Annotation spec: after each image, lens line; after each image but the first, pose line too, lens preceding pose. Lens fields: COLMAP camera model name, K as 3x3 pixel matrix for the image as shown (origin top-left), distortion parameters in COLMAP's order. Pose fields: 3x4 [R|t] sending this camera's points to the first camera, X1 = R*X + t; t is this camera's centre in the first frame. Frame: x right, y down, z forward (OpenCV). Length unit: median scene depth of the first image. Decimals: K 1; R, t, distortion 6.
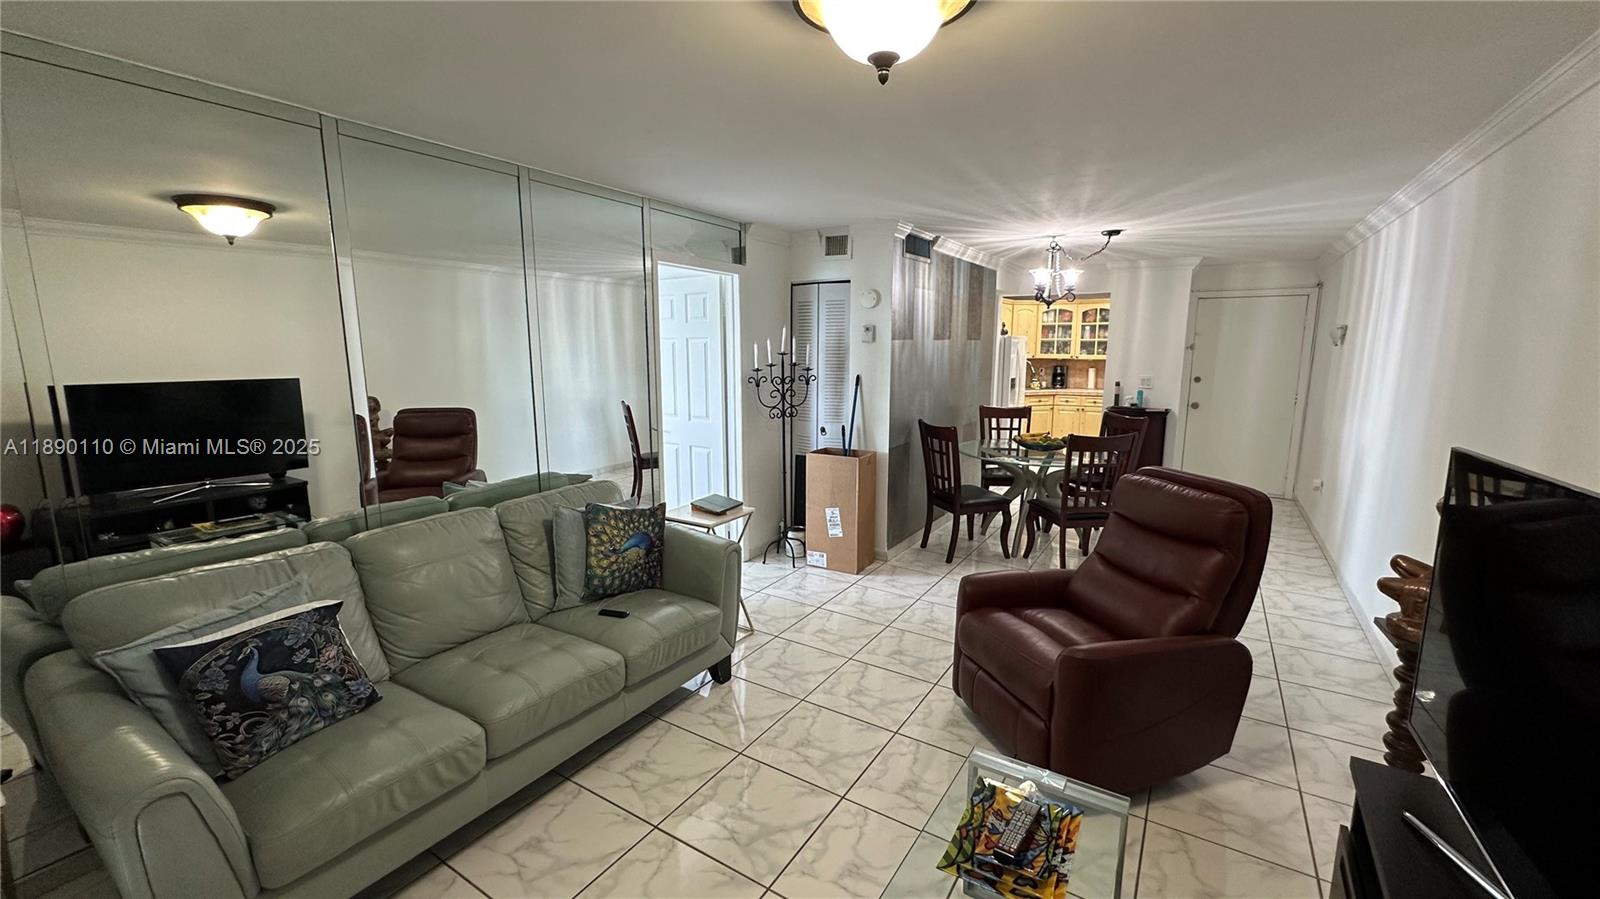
lens RADIAL K [[644.0, 0, 800.0], [0, 644.0, 449.5], [0, 0, 1]] dist [0.001170, 0.000212]
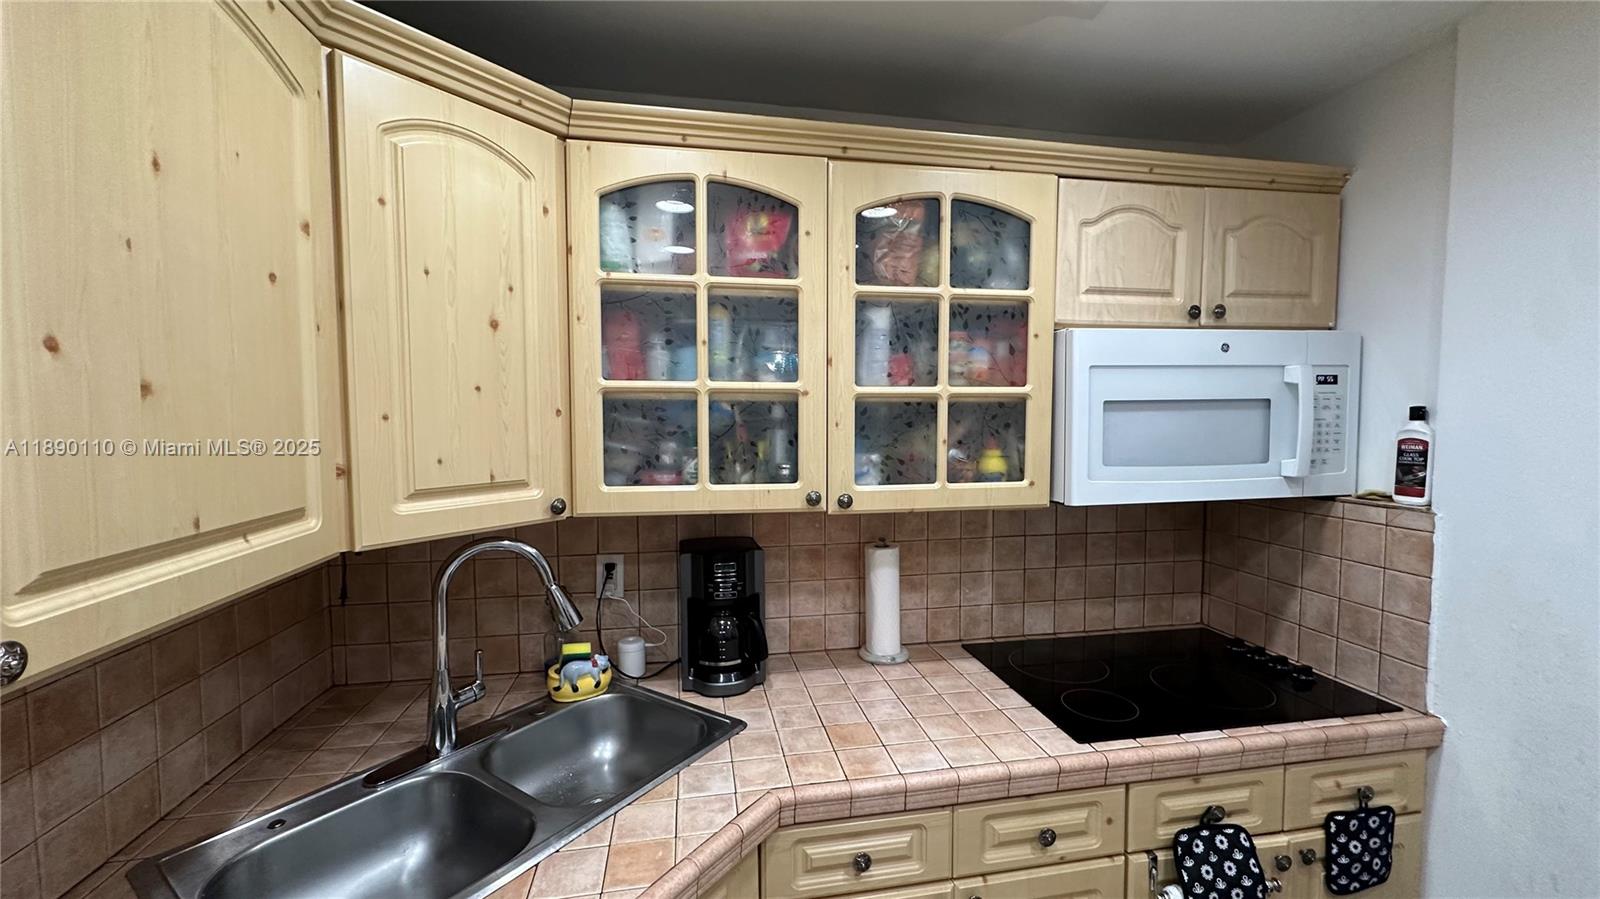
lens RADIAL K [[640.7, 0, 800.0], [0, 640.7, 449.5], [0, 0, 1]] dist [-0.002799, 0.000879]
pose [[0.736044, -0.037802, 0.675878, 0.446437], [0.109368, 0.991963, -0.063624, -0.206171], [-0.668040, 0.120750, 0.734263, 1.250701]]
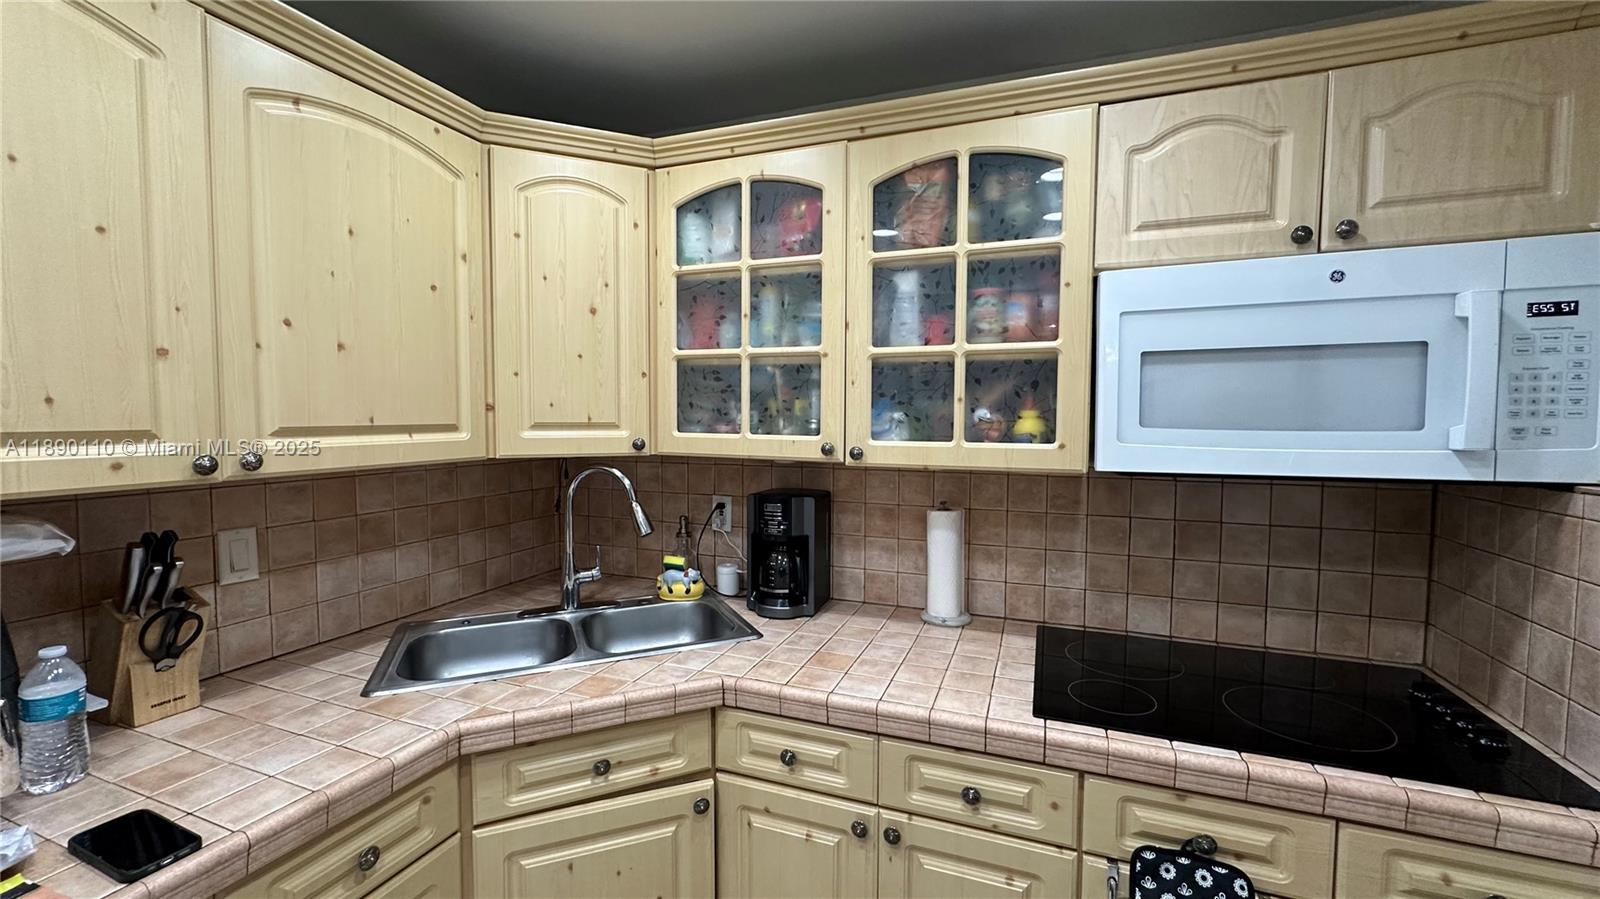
lens RADIAL K [[640.7, 0, 800.0], [0, 640.7, 449.5], [0, 0, 1]] dist [-0.002799, 0.000879]
pose [[0.980549, -0.002121, 0.196262, 0.536411], [0.022801, 0.994402, -0.103169, -0.178692], [-0.194944, 0.105637, 0.975109, 1.176442]]
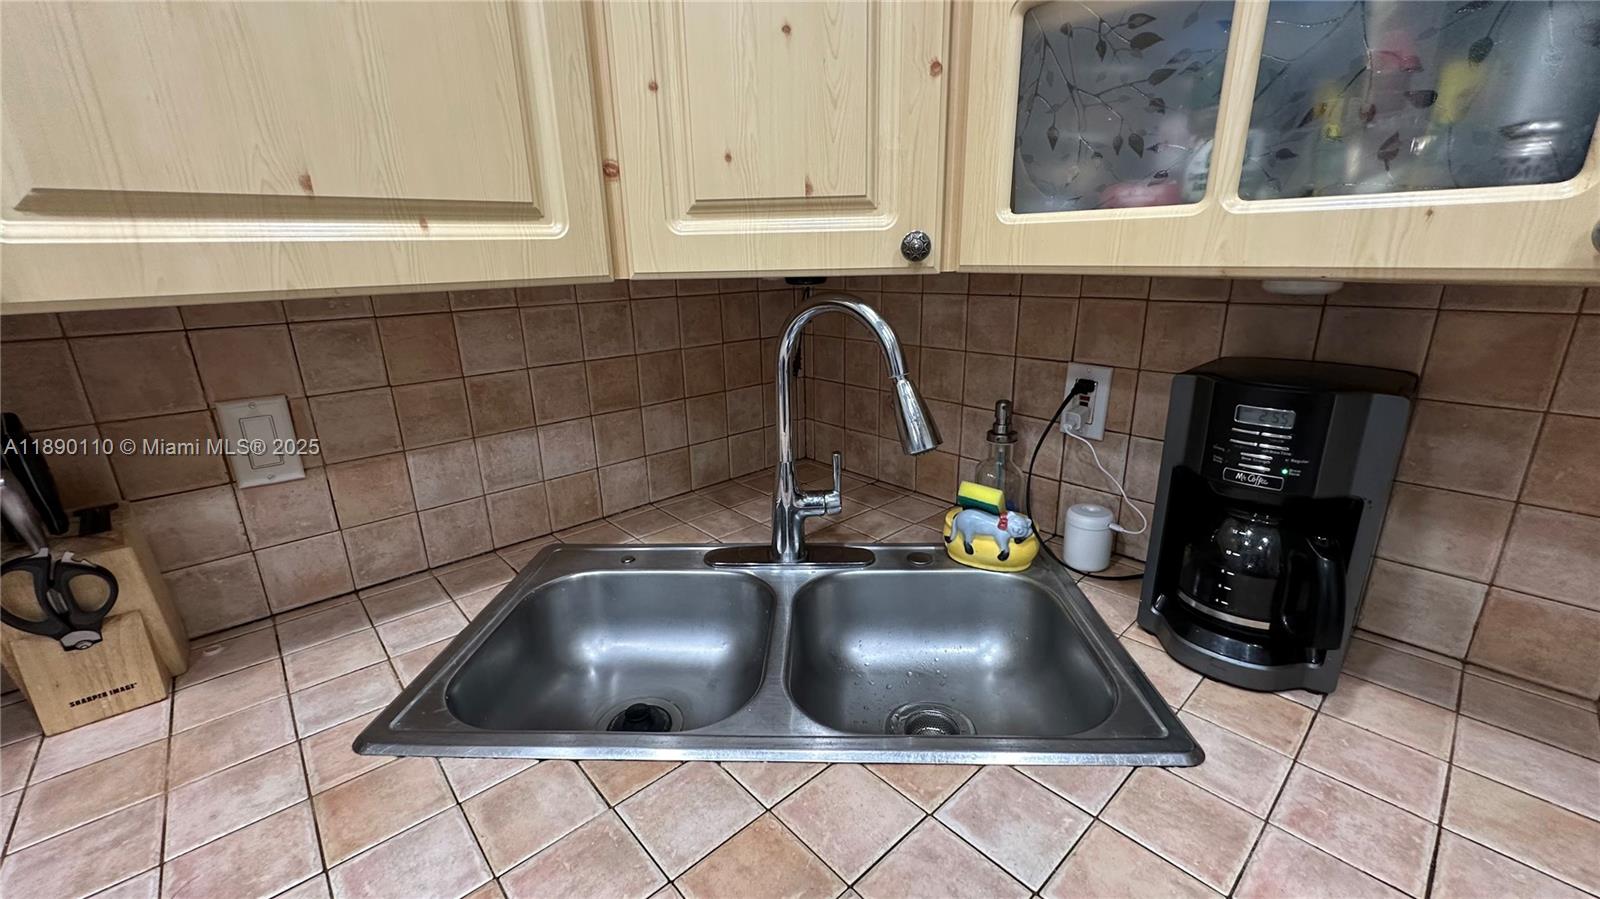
lens RADIAL K [[640.7, 0, 800.0], [0, 640.7, 449.5], [0, 0, 1]] dist [-0.002799, 0.000879]
pose [[0.963727, 0.061471, -0.259715, 0.535078], [-0.025080, 0.989667, 0.141175, -0.189321], [0.265709, -0.129541, 0.955310, 1.326444]]
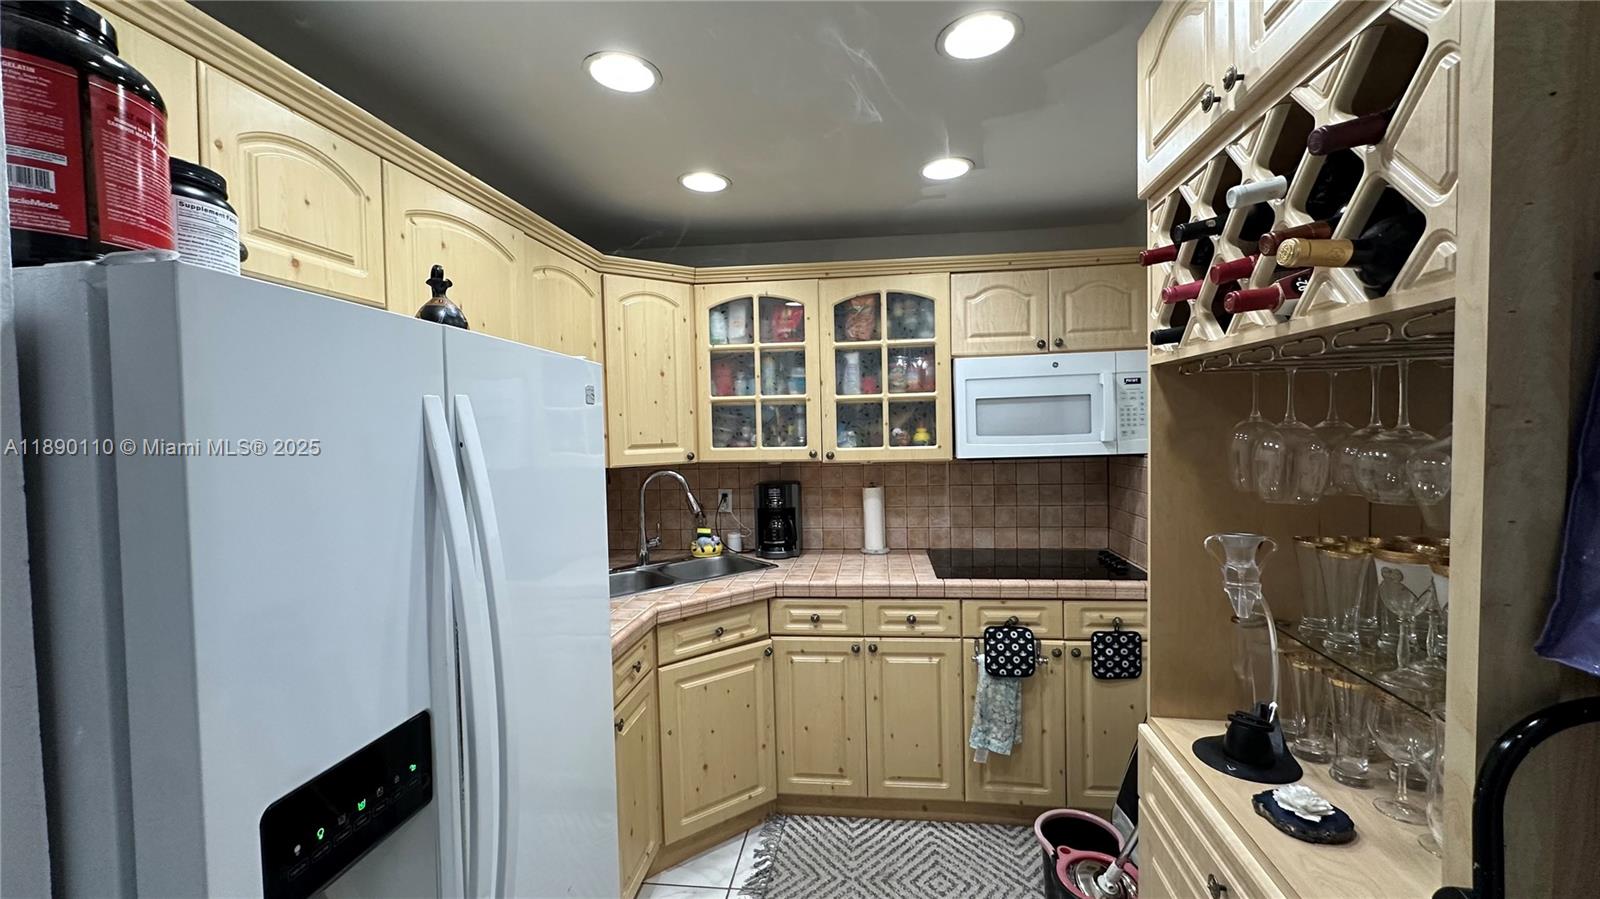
lens RADIAL K [[640.7, 0, 800.0], [0, 640.7, 449.5], [0, 0, 1]] dist [-0.002799, 0.000879]
pose [[0.903378, -0.034874, 0.427424, 0.408879], [0.089667, 0.990018, -0.108739, -0.161685], [-0.419365, 0.136558, 0.897488, 1.038359]]
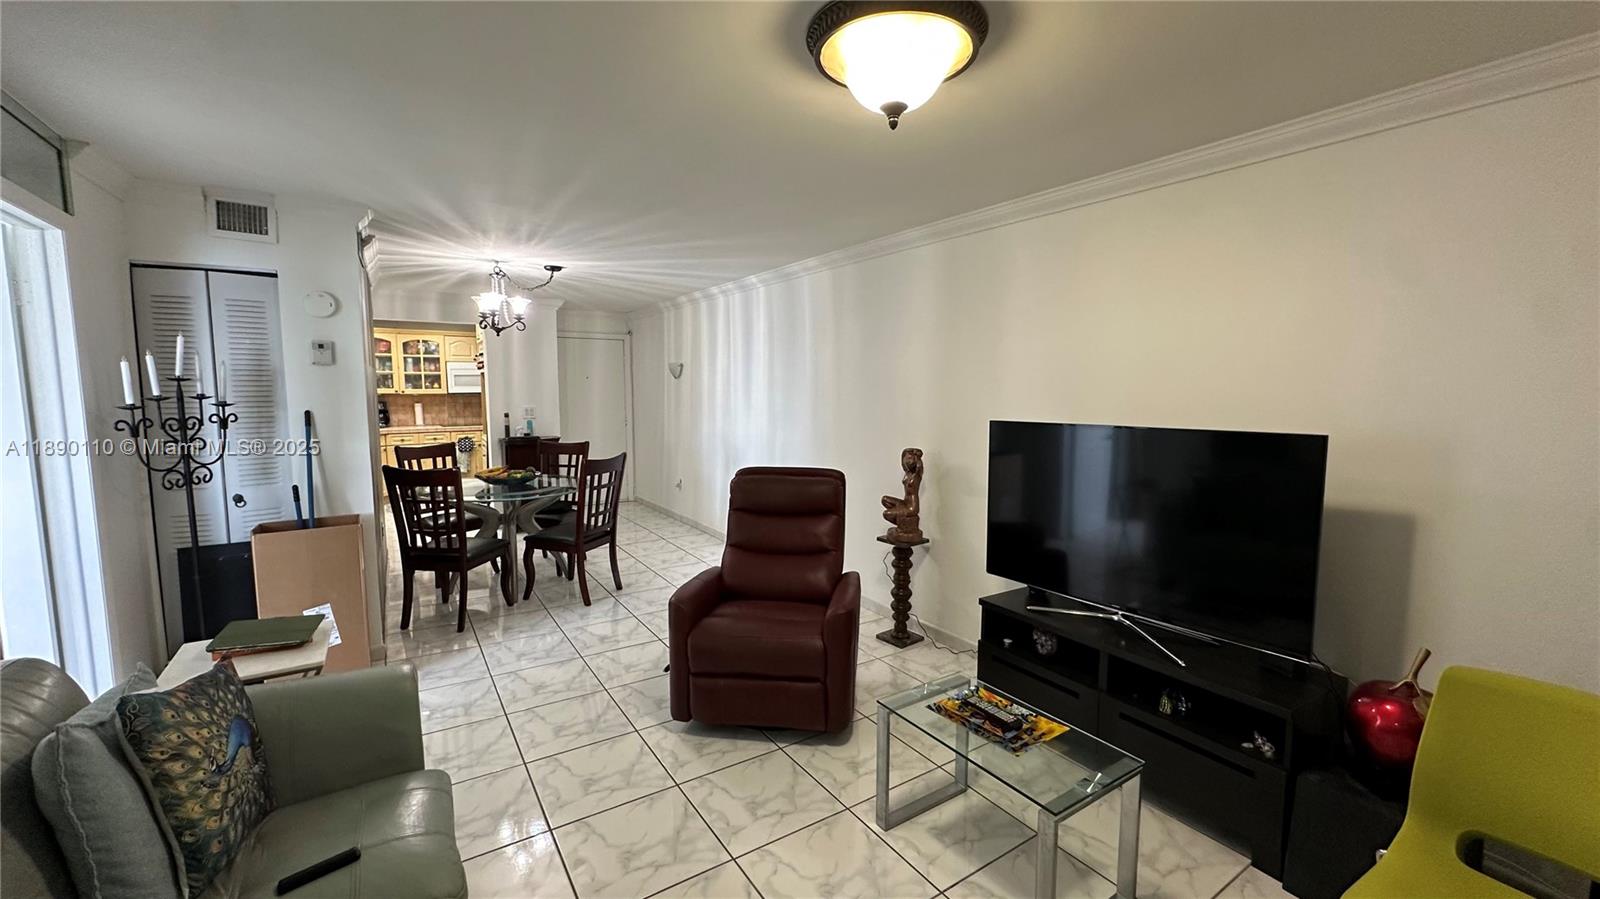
lens RADIAL K [[640.7, 0, 800.0], [0, 640.7, 449.5], [0, 0, 1]] dist [-0.002799, 0.000879]
pose [[0.411820, -0.089340, 0.906875, -0.235355], [0.143872, 0.989075, 0.032104, -0.014637], [-0.899836, 0.117253, 0.420175, 0.171196]]
